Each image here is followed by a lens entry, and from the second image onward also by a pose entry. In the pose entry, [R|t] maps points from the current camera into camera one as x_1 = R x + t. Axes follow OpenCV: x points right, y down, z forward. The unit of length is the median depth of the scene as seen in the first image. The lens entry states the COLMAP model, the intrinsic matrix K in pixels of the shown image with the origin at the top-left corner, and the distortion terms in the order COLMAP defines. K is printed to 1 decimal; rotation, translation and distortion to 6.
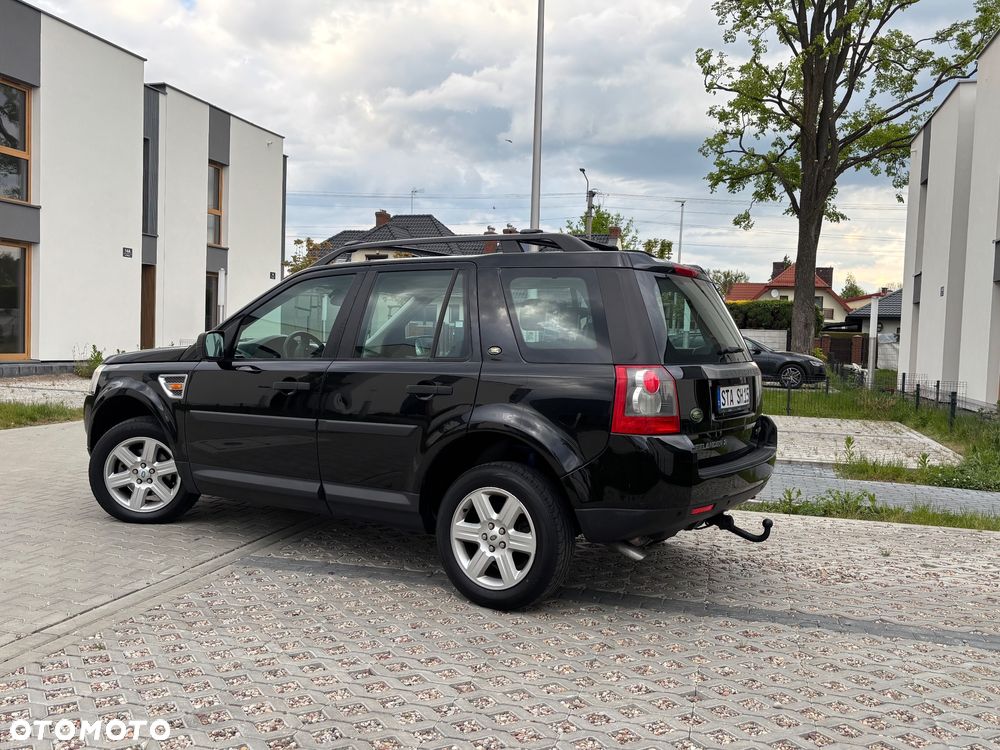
lens RADIAL K [[879.6, 0, 494.8], [0, 879.6, 372.9], [0, 0, 1]] dist [0.030123, -0.009861]
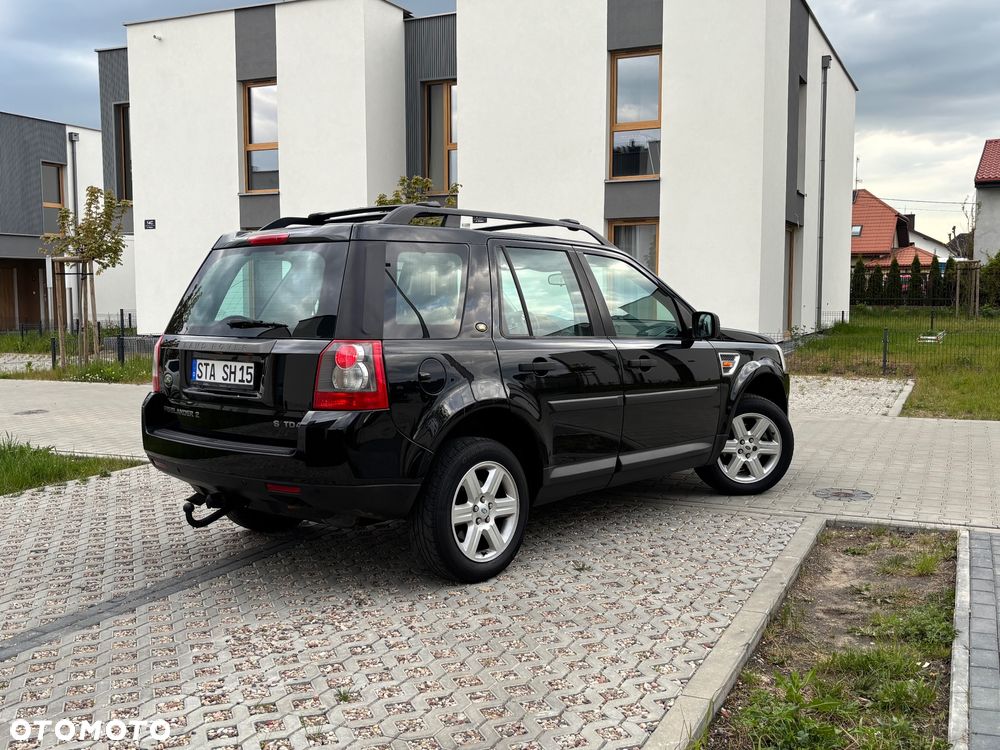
lens RADIAL K [[989.3, 0, 497.3], [0, 989.3, 379.1], [0, 0, 1]] dist [0.057878, -0.092902]
pose [[-0.155814, 0.051611, -0.986437, 1.254102], [-0.040561, 0.997458, 0.058595, -0.039147], [0.986953, 0.049141, -0.153325, 1.436020]]
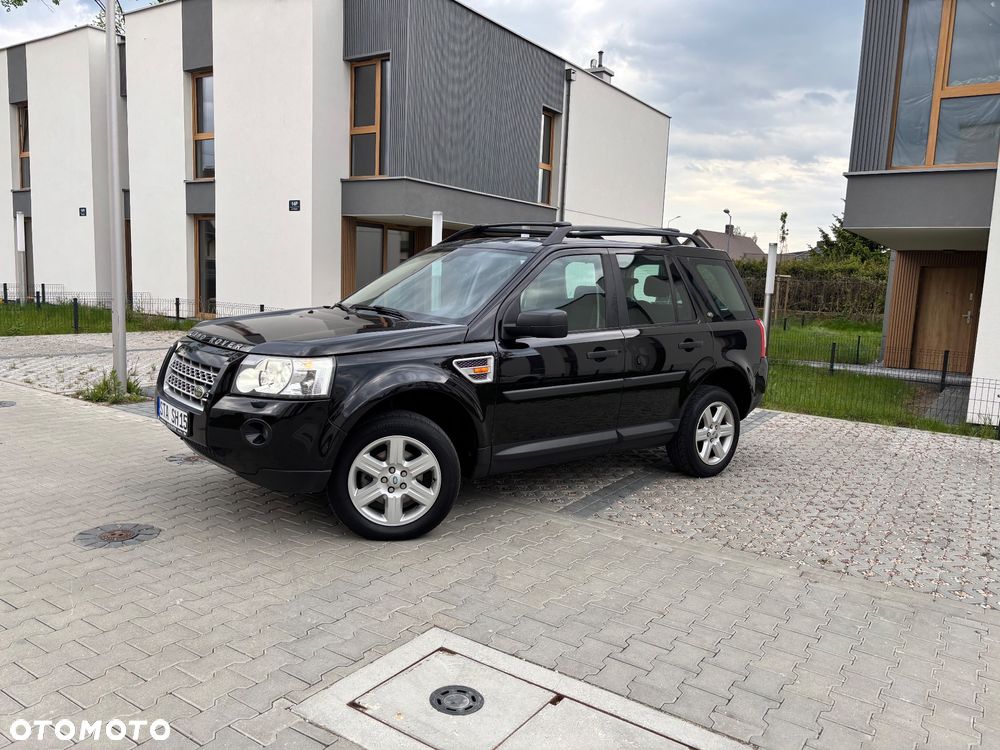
lens RADIAL K [[759.1, 0, 481.4], [0, 759.1, 372.7], [0, 0, 1]] dist [0.027206, -0.008076]
pose [[0.321821, -0.140192, 0.936364, -1.309343], [0.005943, 0.989257, 0.146069, -0.115151], [-0.946782, -0.041443, 0.319197, 0.892467]]
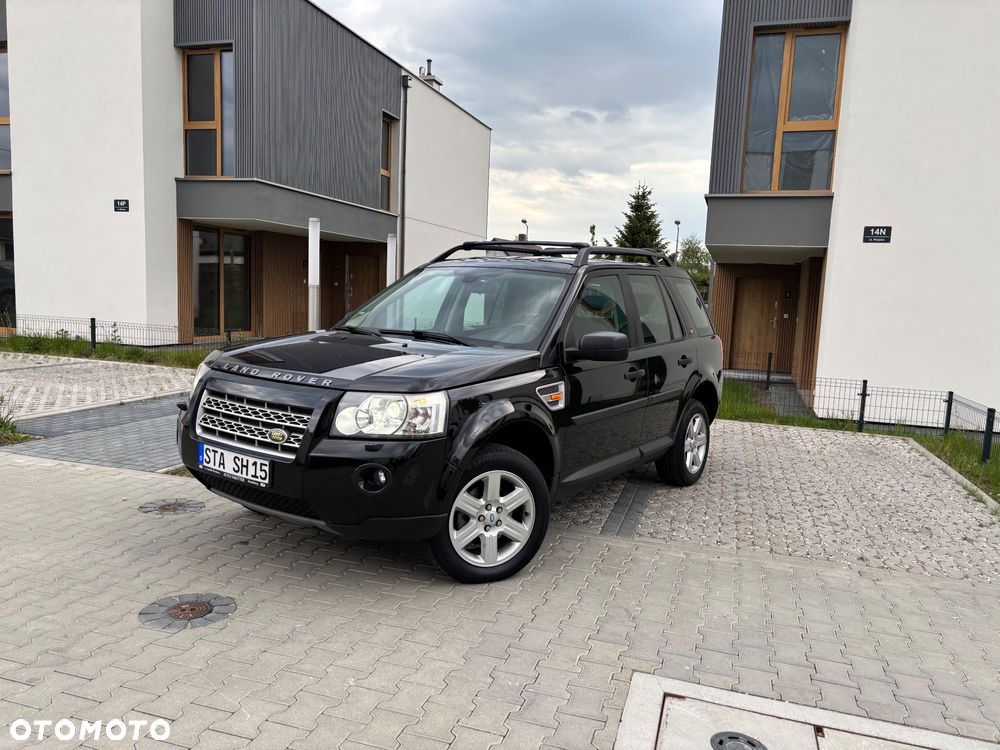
lens RADIAL K [[763.5, 0, 481.2], [0, 763.5, 377.9], [0, 0, 1]] dist [0.028387, -0.012616]
pose [[0.045151, -0.146979, 0.988109, -1.339515], [-0.002454, 0.989098, 0.147238, -0.138904], [-0.998977, -0.009072, 0.044298, 1.244061]]
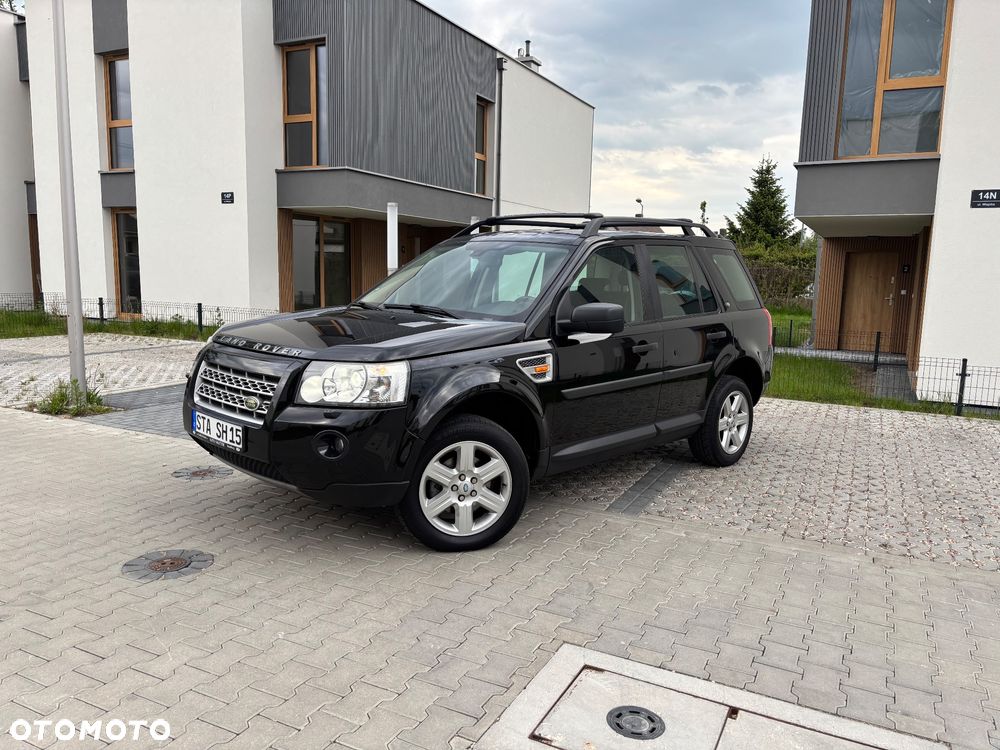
lens RADIAL K [[761.3, 0, 481.0], [0, 761.3, 373.4], [0, 0, 1]] dist [0.028658, -0.010139]
pose [[0.204083, -0.160701, 0.965673, -1.321683], [0.020888, 0.986925, 0.159823, -0.122400], [-0.978731, -0.012446, 0.204771, 1.078919]]
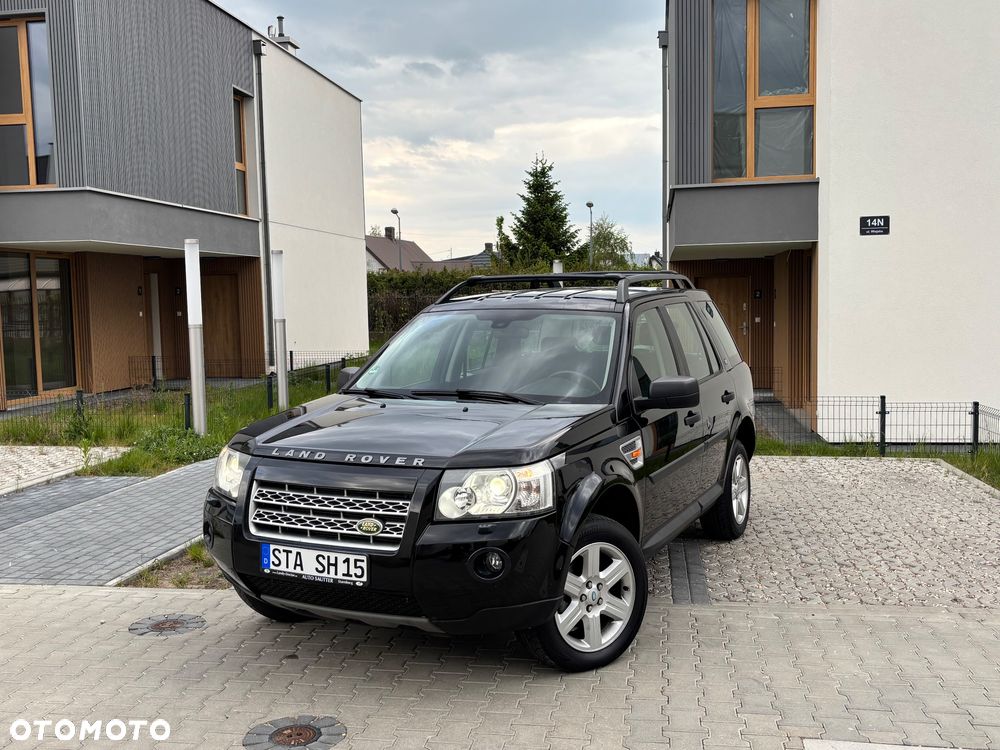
lens RADIAL K [[1018.4, 0, 475.6], [0, 1018.4, 376.9], [0, 0, 1]] dist [0.044074, -0.054718]
pose [[-0.105621, -0.109678, 0.988339, -1.493120], [0.054221, 0.991785, 0.115855, -0.201000], [-0.992927, 0.065825, -0.098806, 1.471209]]
